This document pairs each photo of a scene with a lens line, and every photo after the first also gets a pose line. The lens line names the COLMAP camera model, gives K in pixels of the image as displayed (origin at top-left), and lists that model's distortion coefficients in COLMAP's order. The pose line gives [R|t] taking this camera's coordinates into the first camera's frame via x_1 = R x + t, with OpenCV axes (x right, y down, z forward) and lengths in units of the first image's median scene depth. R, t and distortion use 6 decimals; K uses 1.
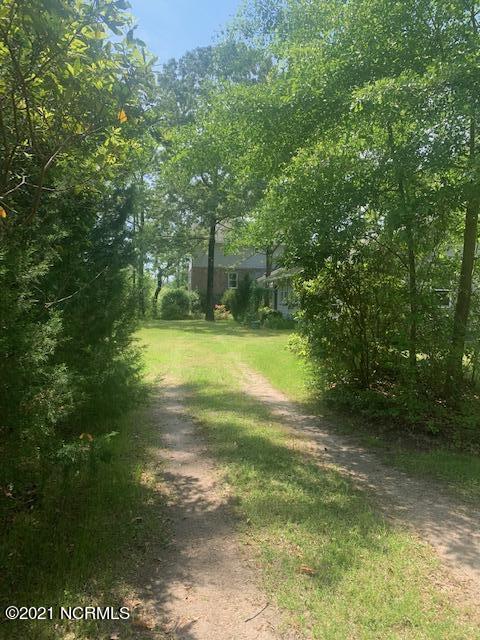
lens RADIAL K [[480.8, 0, 241.1], [0, 480.8, 321.4], [0, 0, 1]] dist [0.076672, -0.000005]
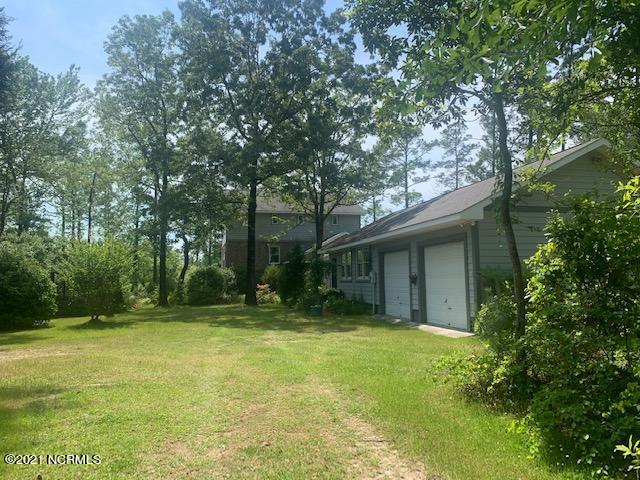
lens RADIAL K [[480.8, 0, 322.1], [0, 480.8, 235.7], [0, 0, 1]] dist [0.076672, -0.000005]
pose [[0.994815, -0.019802, 0.099759, -0.024294], [0.032421, 0.991435, -0.126517, -0.009849], [-0.096399, 0.129095, 0.986936, 0.188030]]
